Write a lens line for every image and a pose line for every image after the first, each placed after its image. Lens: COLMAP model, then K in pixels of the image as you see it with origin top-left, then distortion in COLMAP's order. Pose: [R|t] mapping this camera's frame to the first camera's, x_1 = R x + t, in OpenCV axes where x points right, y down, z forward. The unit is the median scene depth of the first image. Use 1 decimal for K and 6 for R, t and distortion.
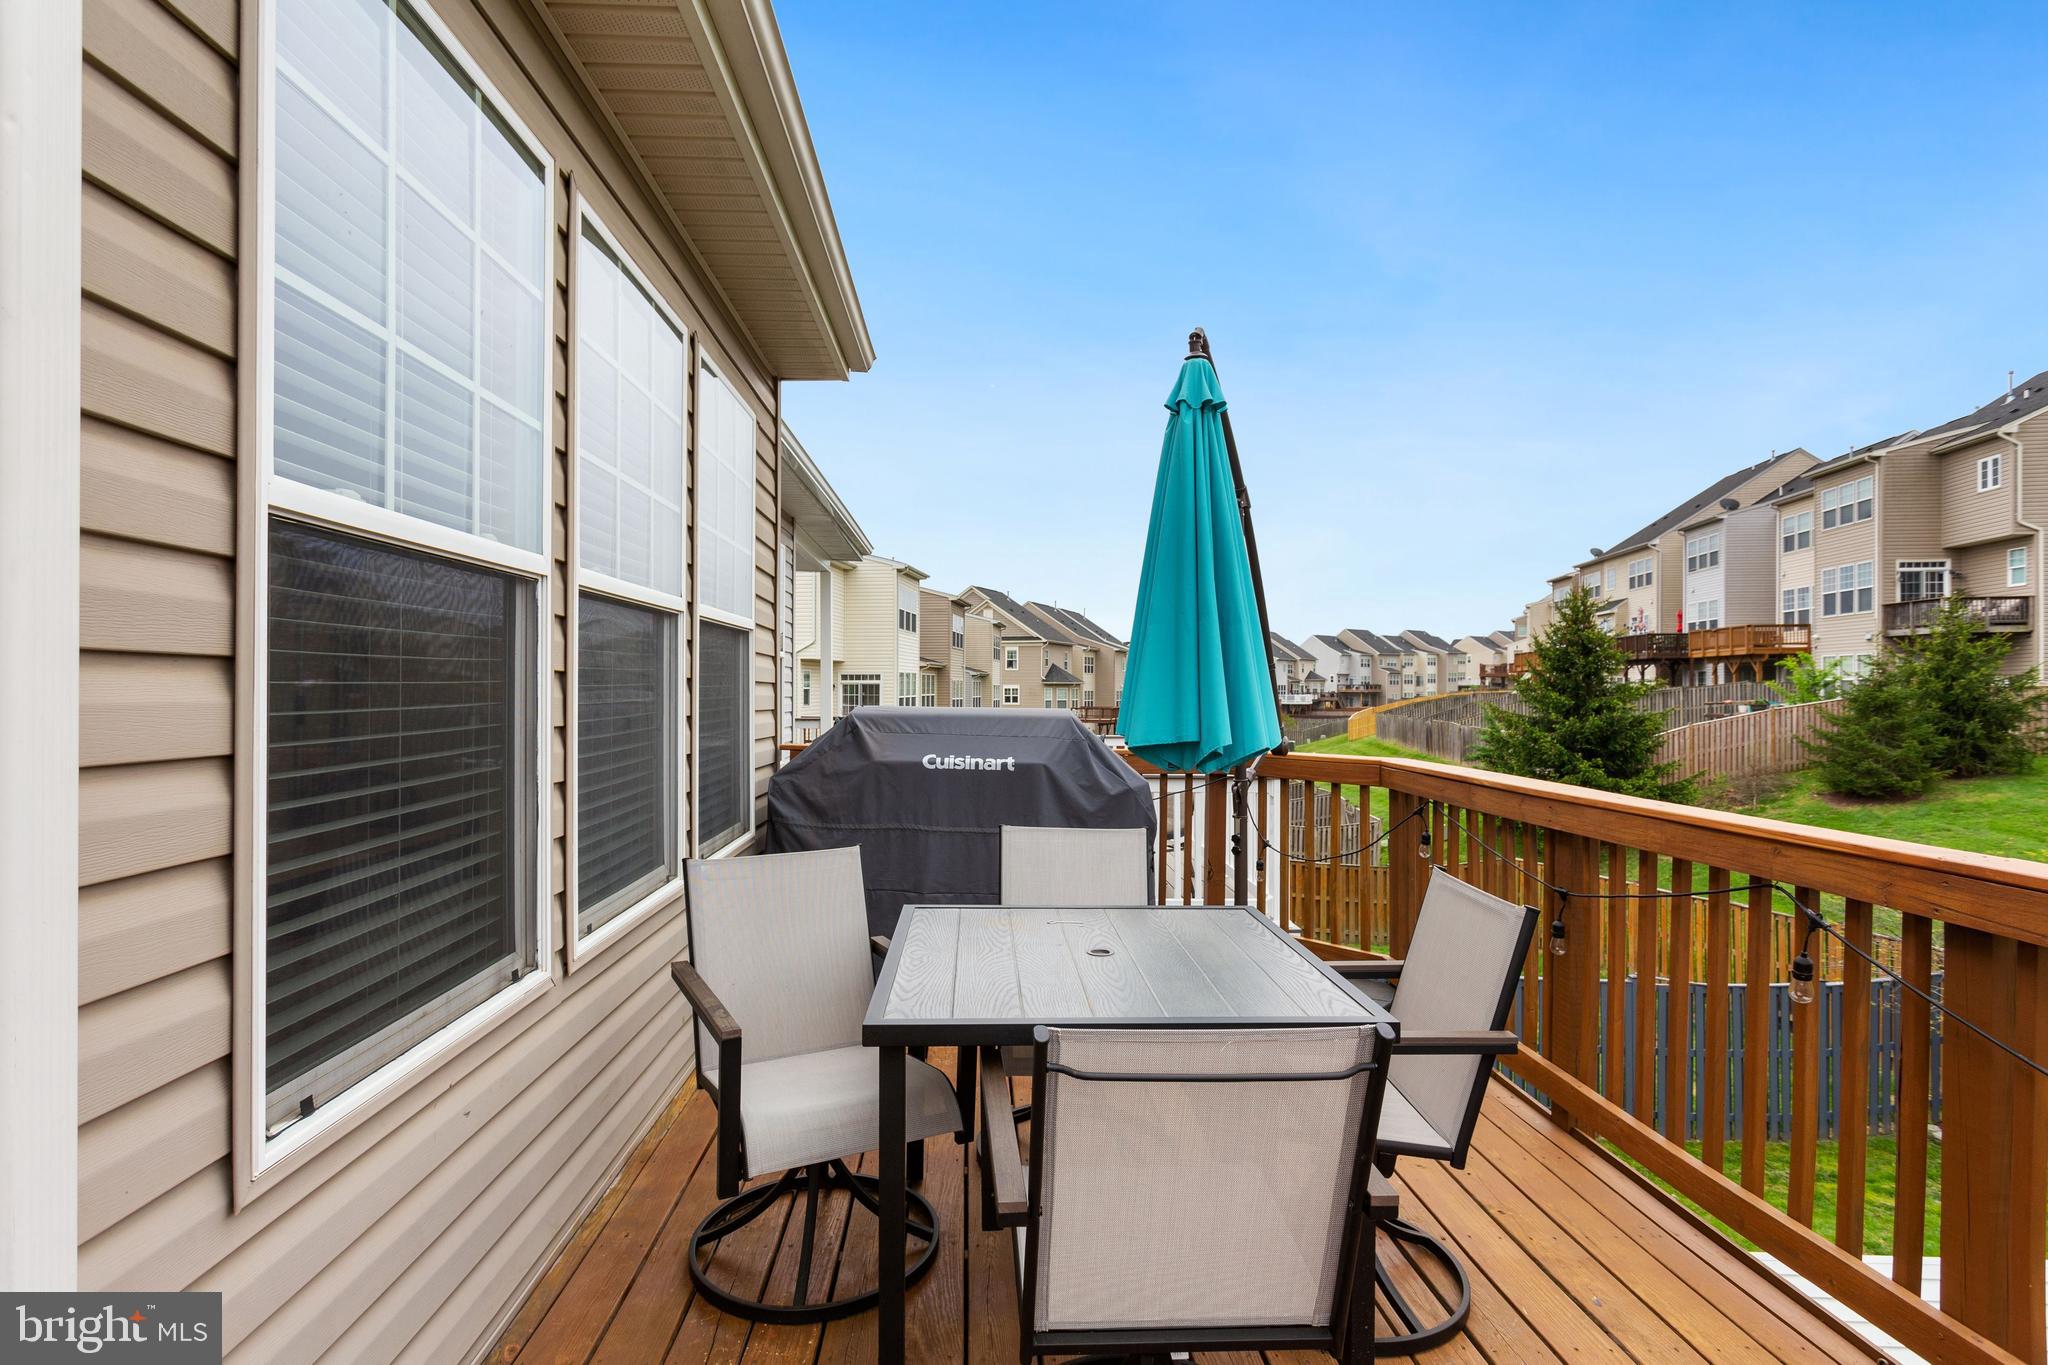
lens RADIAL K [[986.1, 0, 1019.9], [0, 986.1, 689.3], [0, 0, 1]] dist [0.002429, 0.001808]
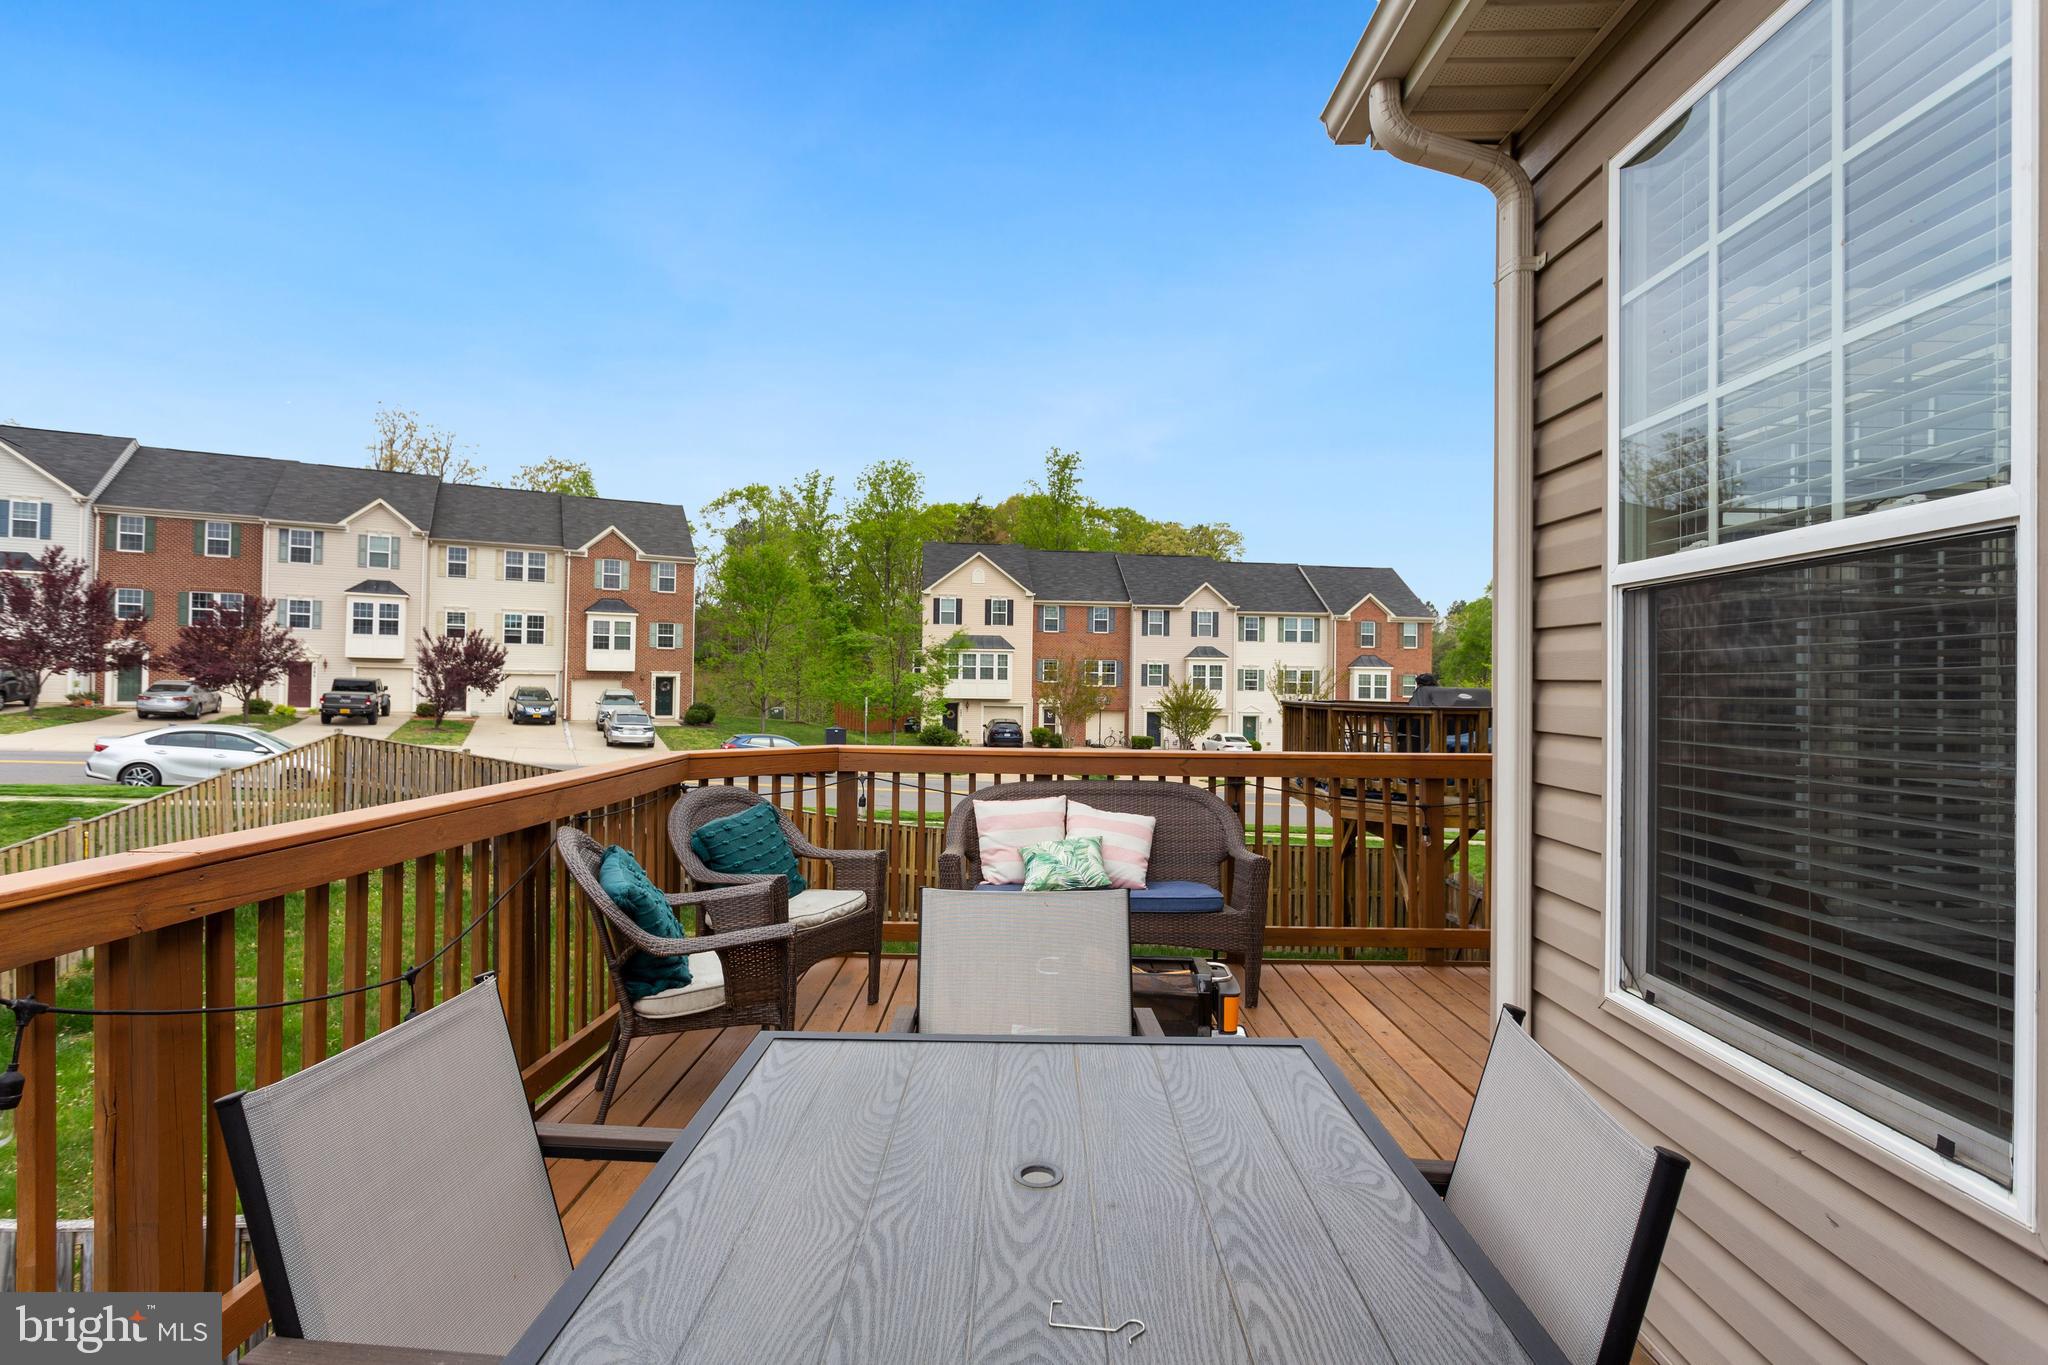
lens RADIAL K [[986.1, 0, 1021.6], [0, 986.1, 682.7], [0, 0, 1]] dist [0.002429, 0.001808]
pose [[-0.998786, -0.016603, 0.046369, 0.081947], [-0.016332, 0.999847, 0.006229, -0.012800], [-0.046466, 0.005464, -0.998905, 1.800977]]
